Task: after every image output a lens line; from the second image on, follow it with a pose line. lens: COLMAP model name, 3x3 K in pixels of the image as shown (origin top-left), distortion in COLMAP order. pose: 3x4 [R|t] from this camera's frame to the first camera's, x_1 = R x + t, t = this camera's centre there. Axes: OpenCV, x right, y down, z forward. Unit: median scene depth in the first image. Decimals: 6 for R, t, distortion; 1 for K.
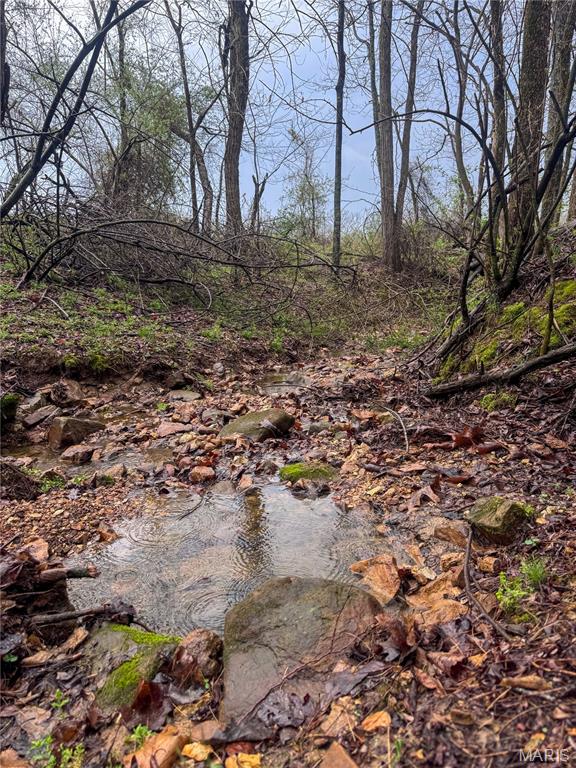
lens RADIAL K [[534.0, 0, 287.5], [0, 534.0, 386.3], [0, 0, 1]] dist [0.006150, -0.003295]
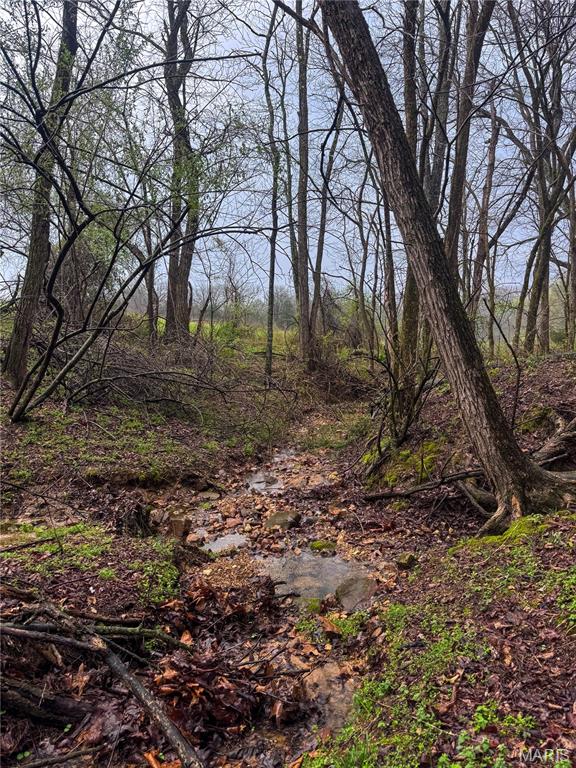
lens RADIAL K [[534.0, 0, 287.2], [0, 534.0, 382.5], [0, 0, 1]] dist [0.006150, -0.003295]
pose [[0.981106, 0.016563, 0.192763, -0.377678], [0.005901, 0.993304, -0.115381, -0.177847], [-0.193383, 0.114338, 0.974438, -0.844063]]
